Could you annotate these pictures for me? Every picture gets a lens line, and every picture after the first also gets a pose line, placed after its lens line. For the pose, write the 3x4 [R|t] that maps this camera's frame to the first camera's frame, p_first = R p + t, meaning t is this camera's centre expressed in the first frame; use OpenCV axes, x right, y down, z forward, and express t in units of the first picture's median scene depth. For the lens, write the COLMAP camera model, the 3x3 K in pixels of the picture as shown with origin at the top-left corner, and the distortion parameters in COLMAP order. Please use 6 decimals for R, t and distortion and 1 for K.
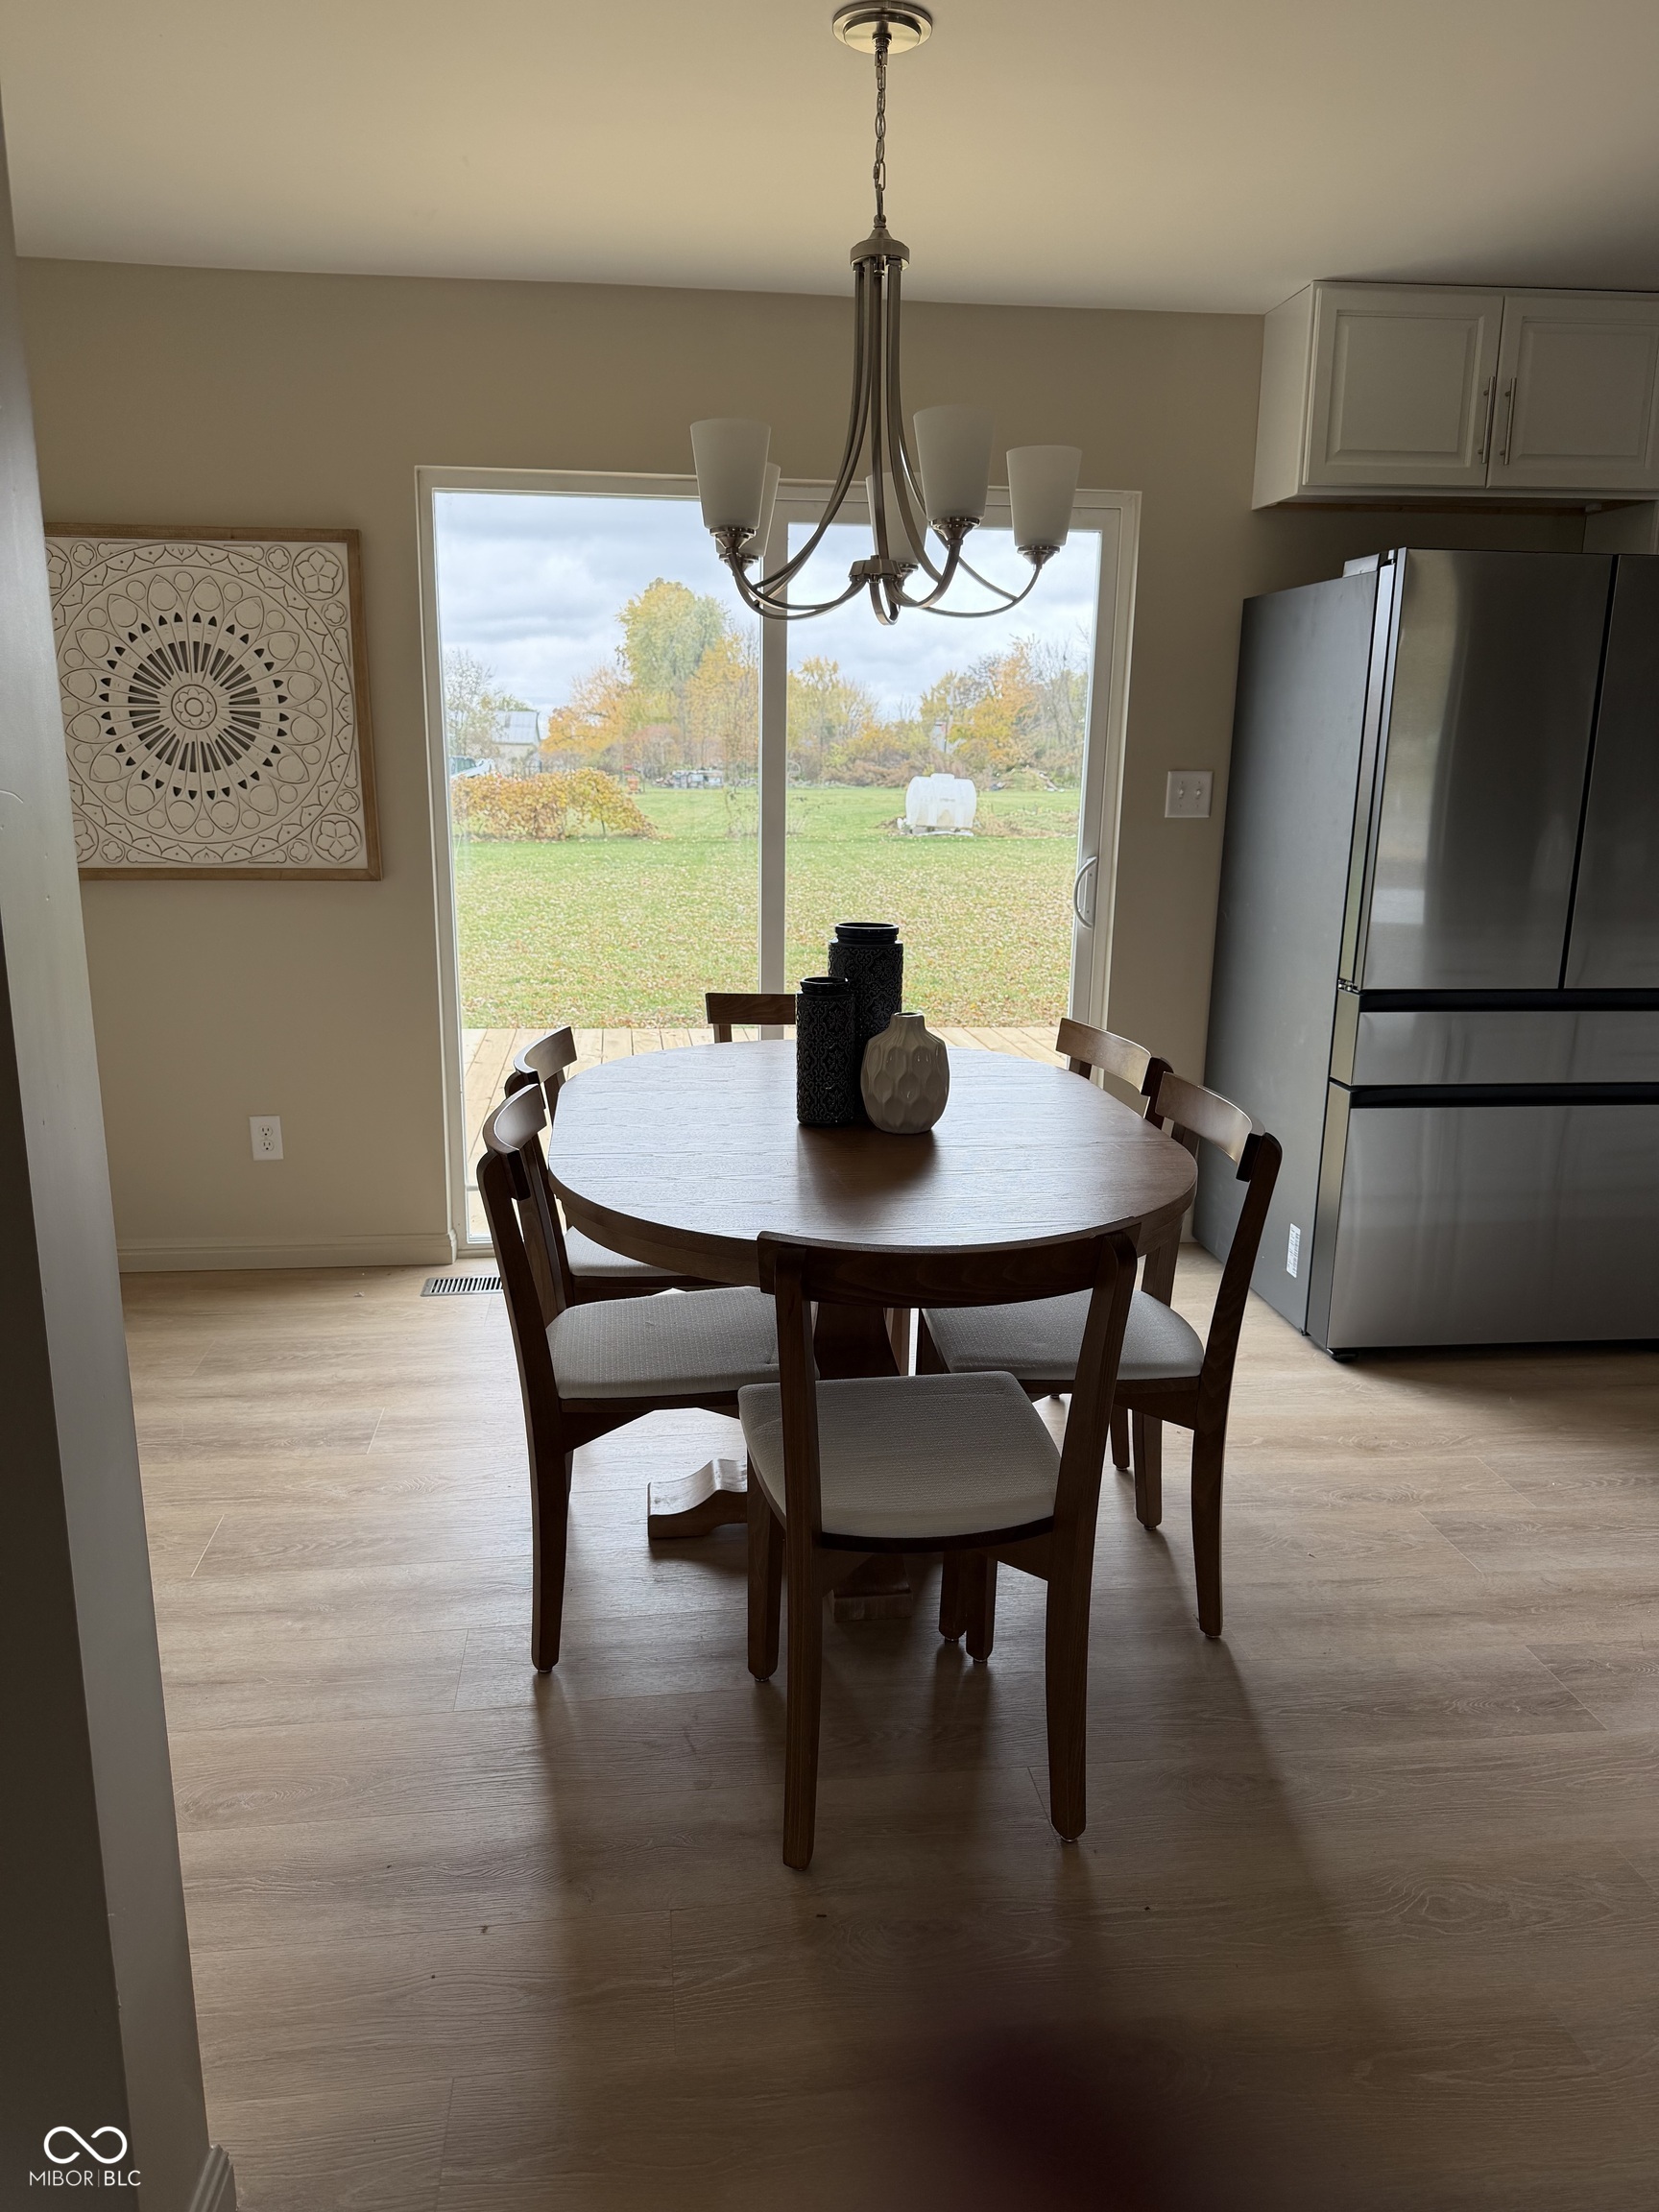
lens RADIAL K [[1537.9, 0, 848.6], [0, 1537.9, 1099.3], [0, 0, 1]] dist [0.089728, -0.102596]
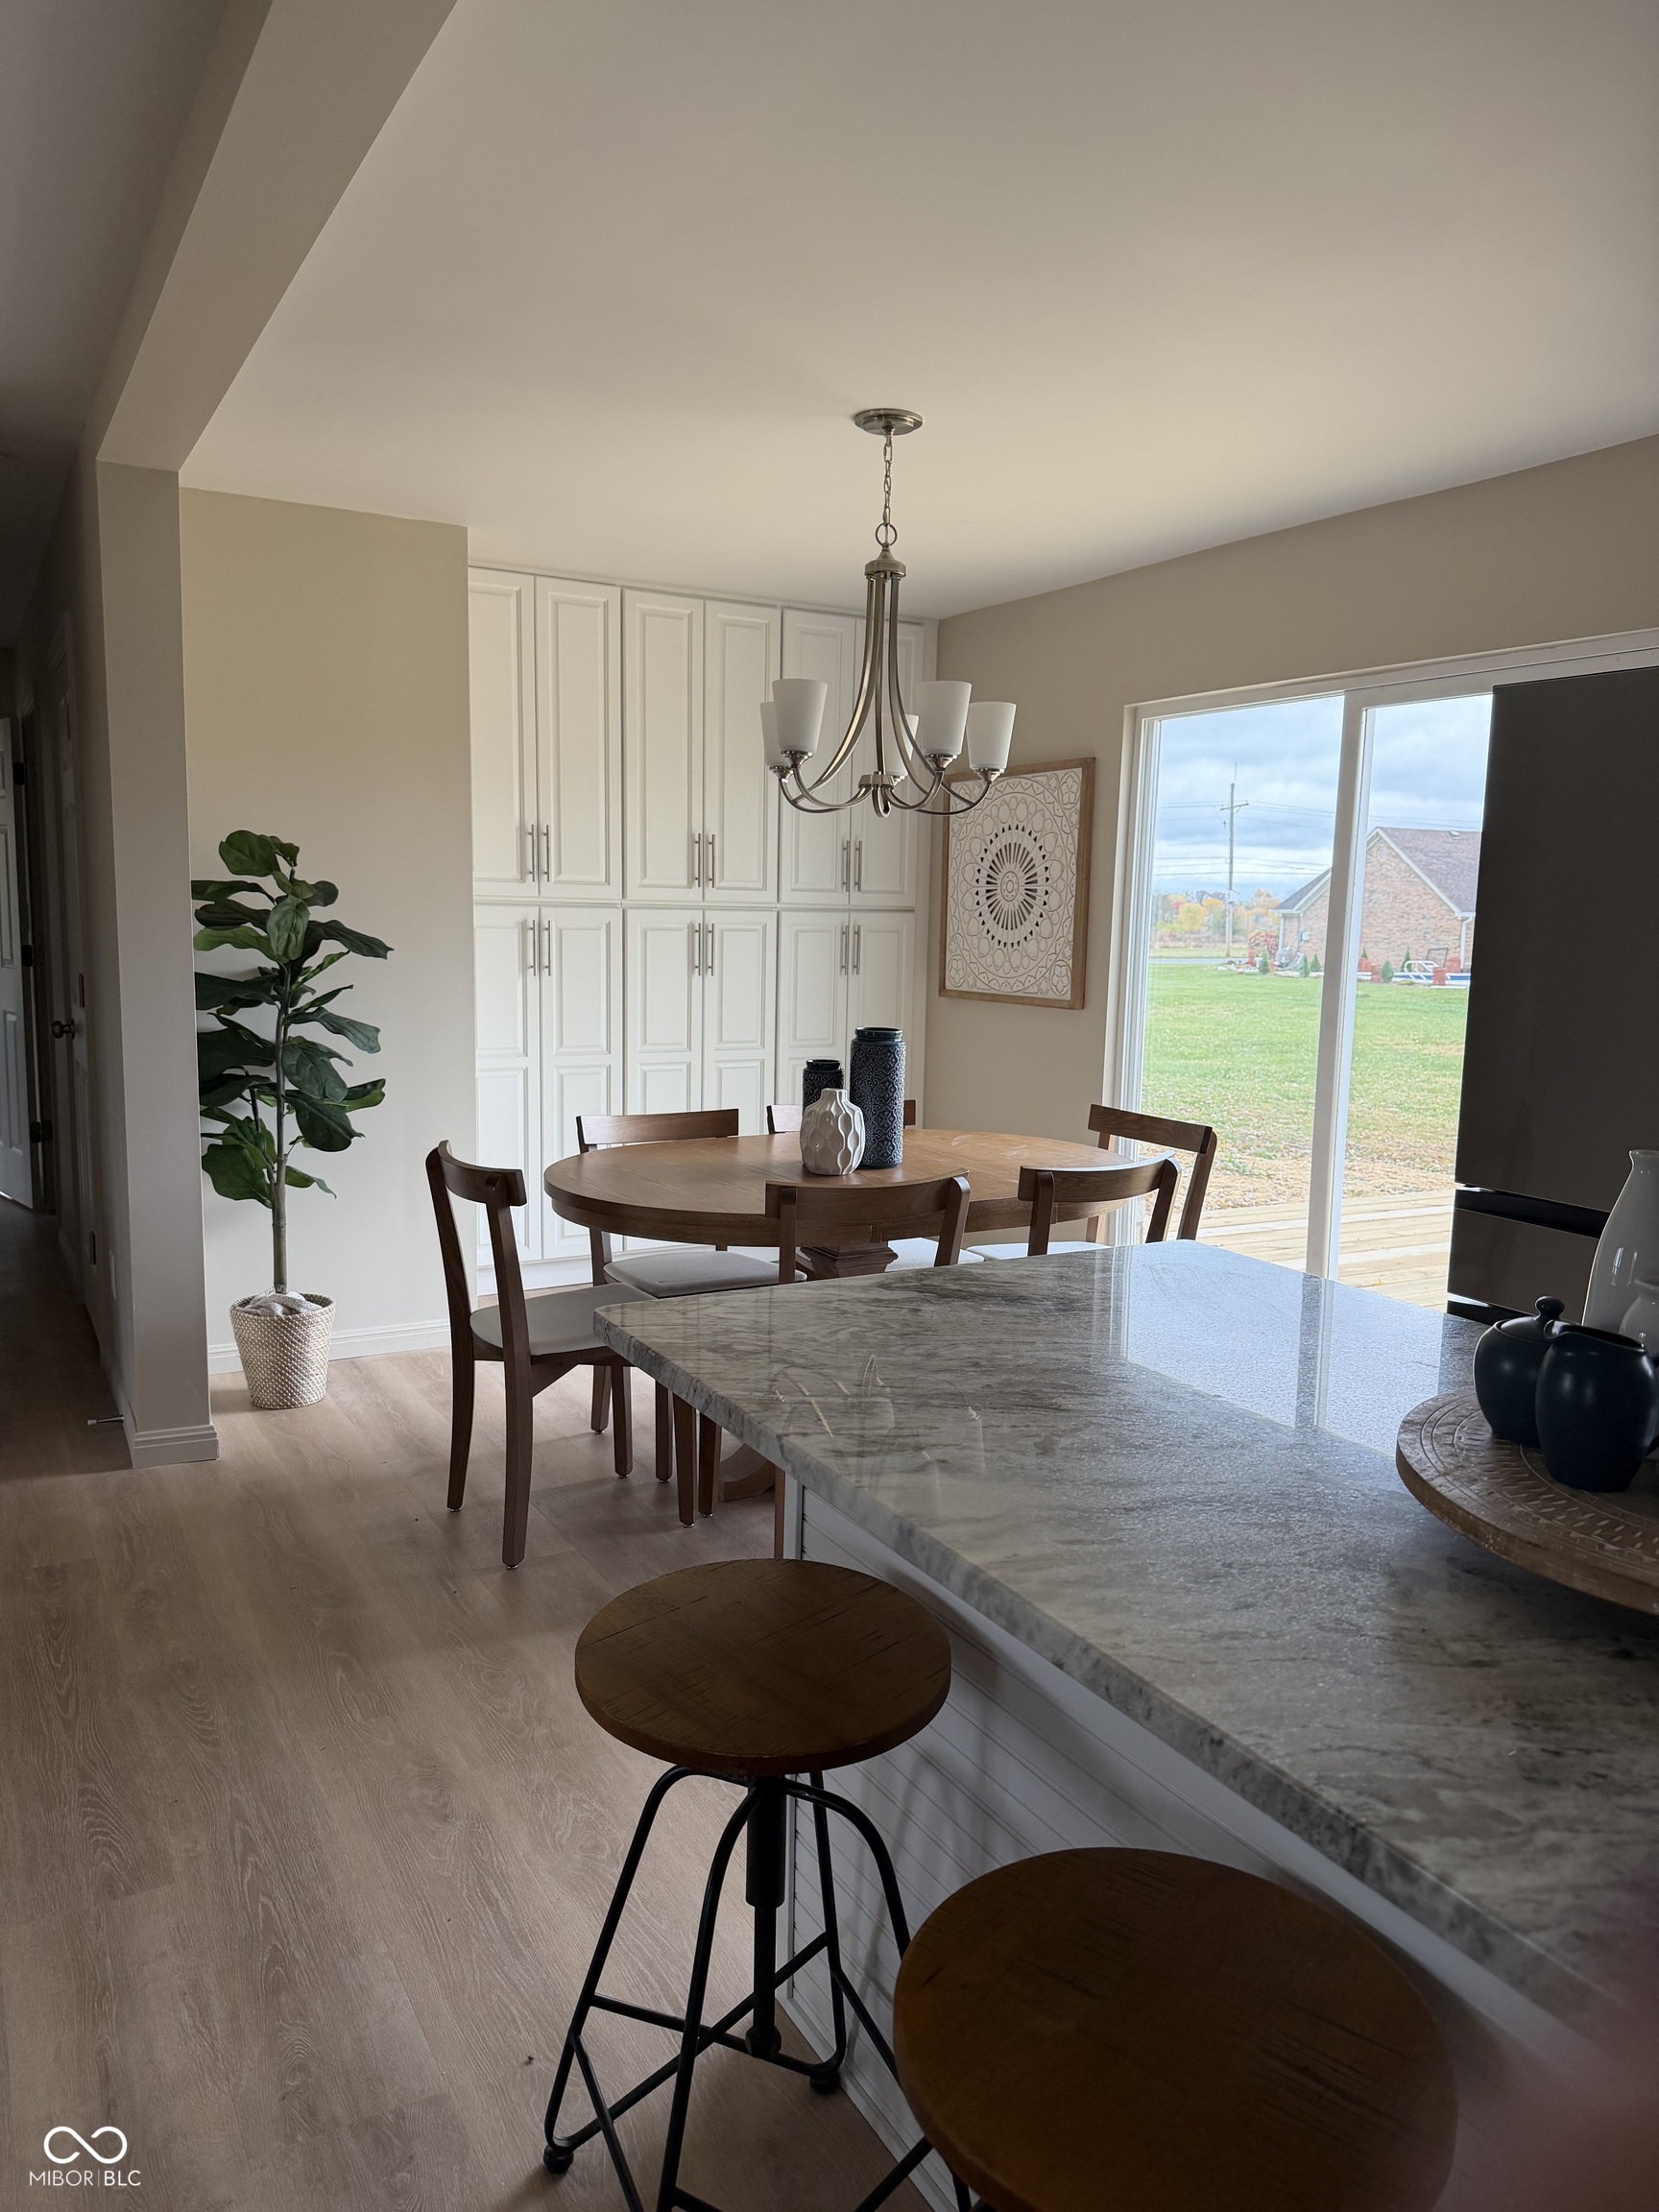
lens RADIAL K [[1537.9, 0, 838.8], [0, 1537.9, 1118.5], [0, 0, 1]] dist [0.089728, -0.102596]
pose [[0.433664, 0.123473, -0.892575, 0.829679], [-0.215534, 0.976026, 0.030298, -0.047294], [0.874917, 0.179241, 0.449881, 0.245659]]
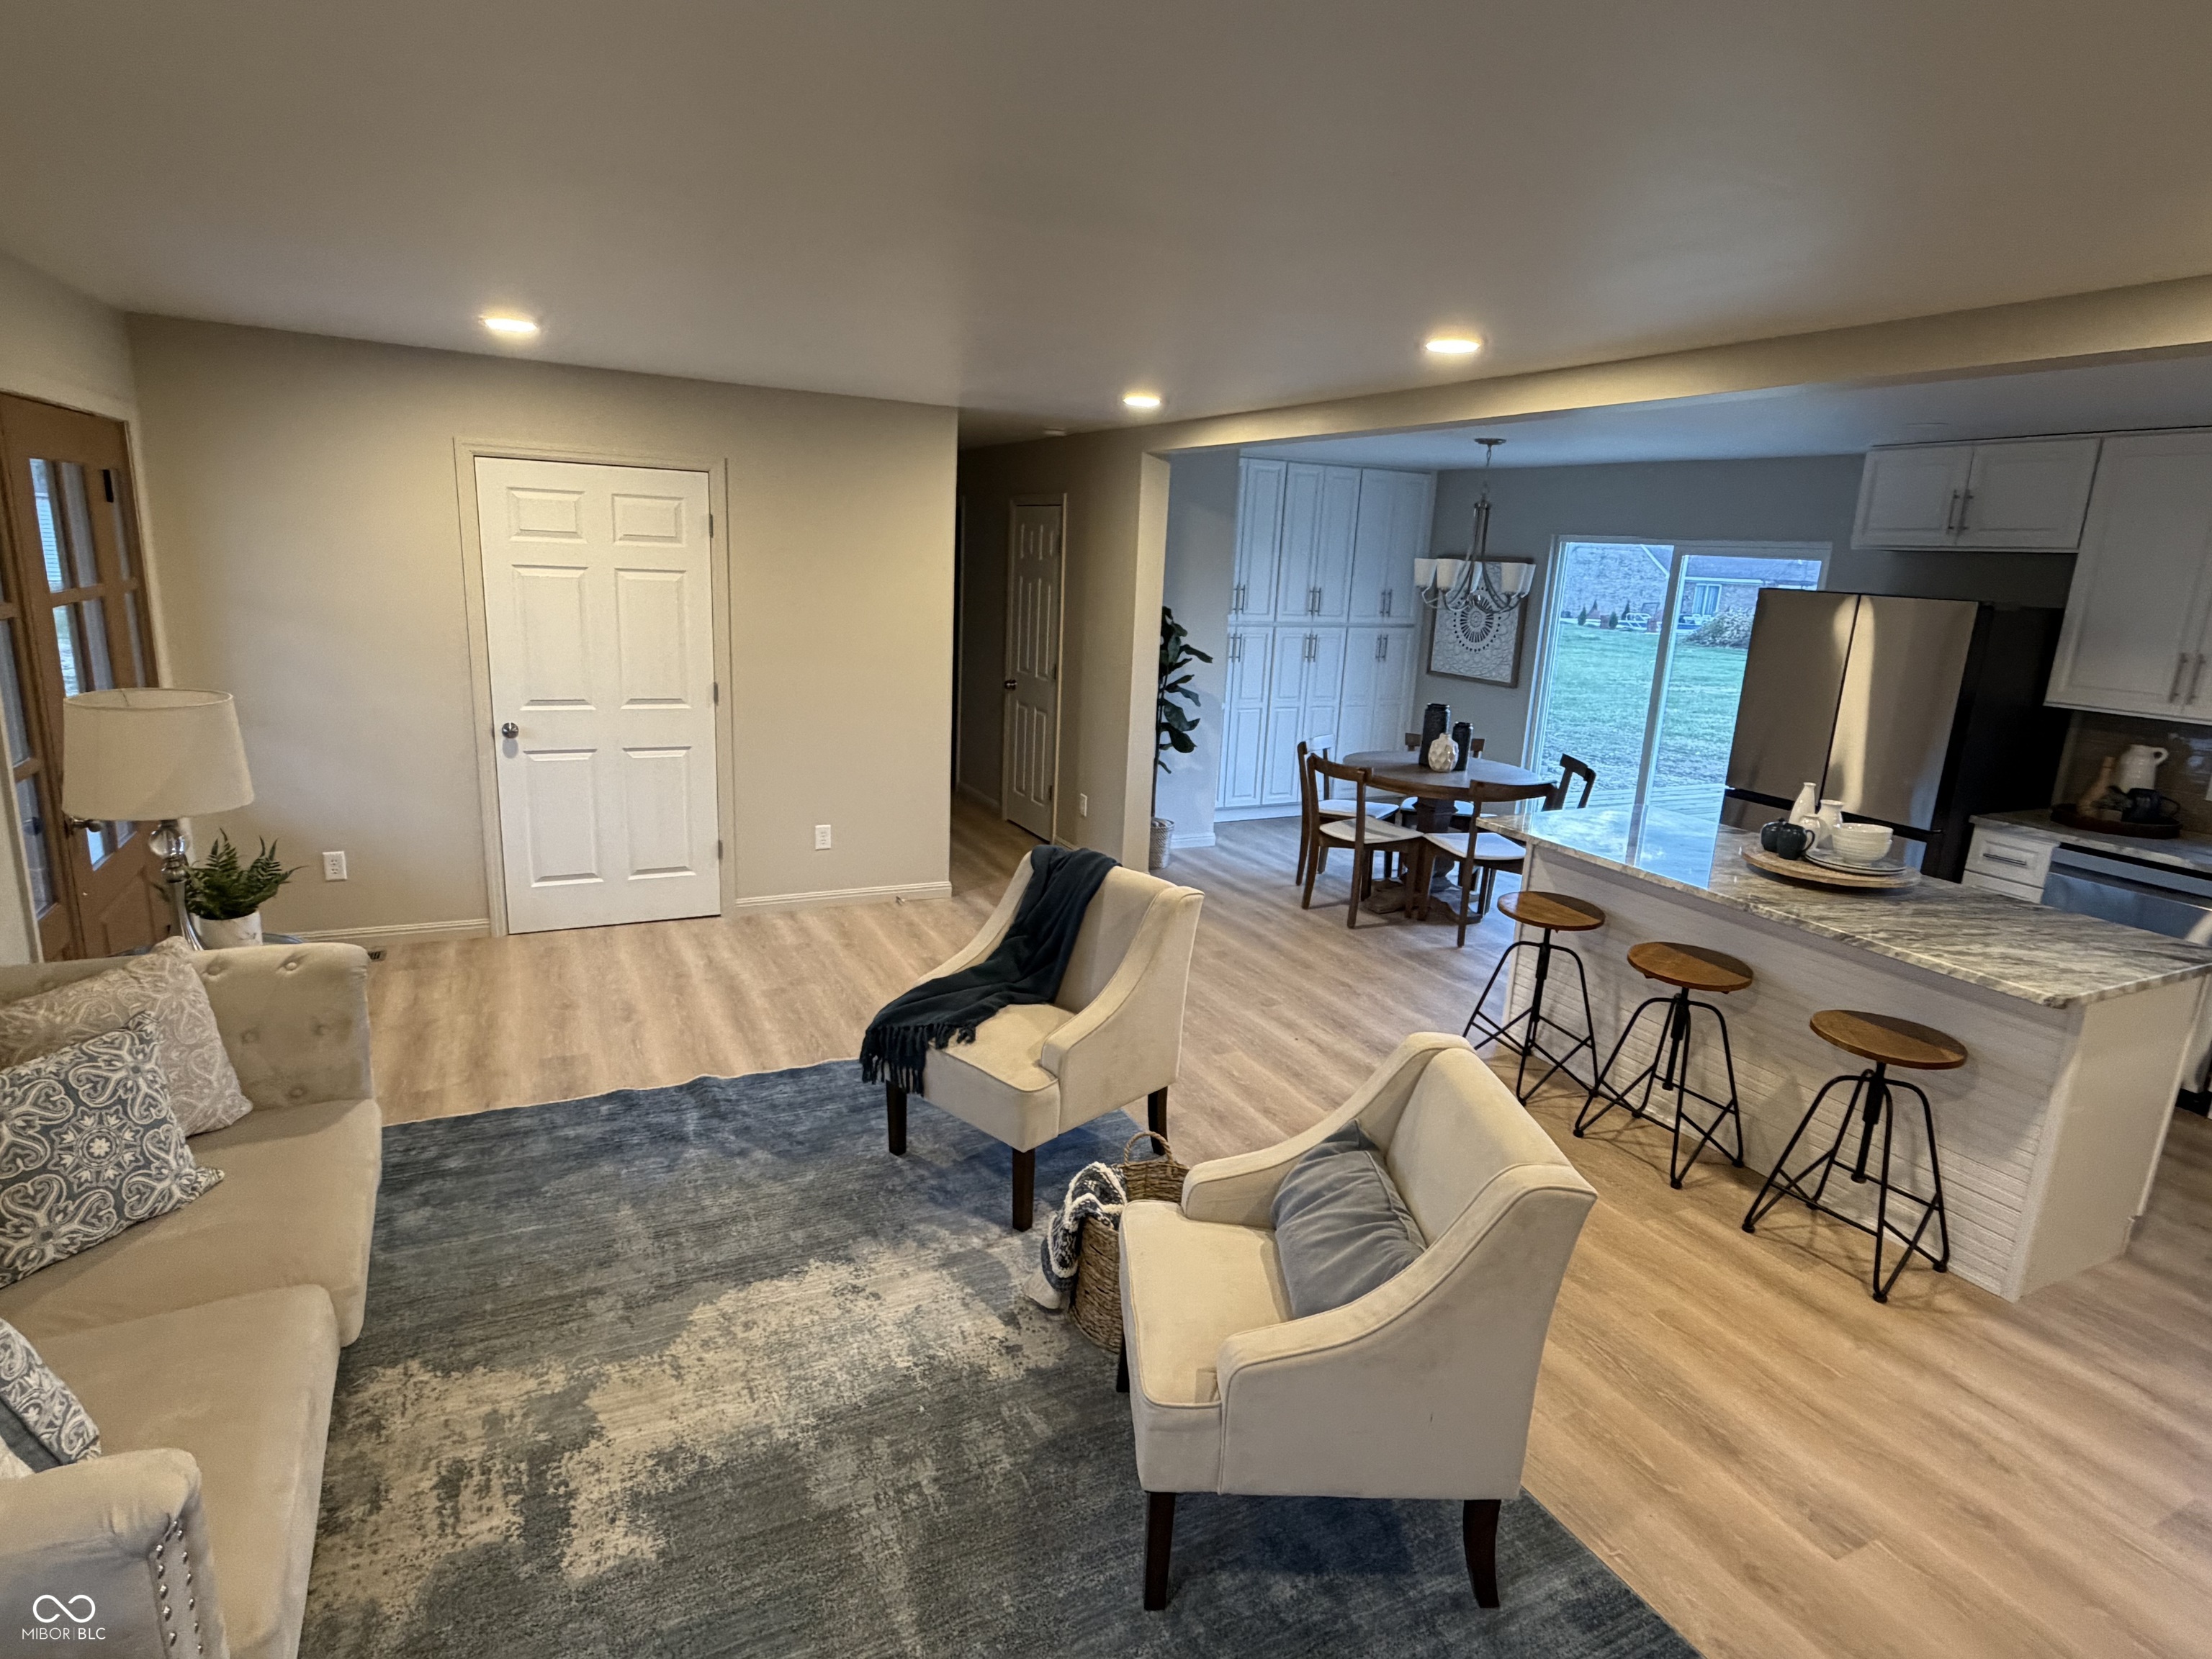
lens RADIAL K [[1164.7, 0, 1115.1], [0, 1164.7, 824.5], [0, 0, 1]] dist [-0.009479, 0.001012]
pose [[0.381405, 0.222224, -0.897300, 1.271233], [-0.244068, 0.960439, 0.134118, -0.021384], [0.891606, 0.167849, 0.420554, -0.381283]]
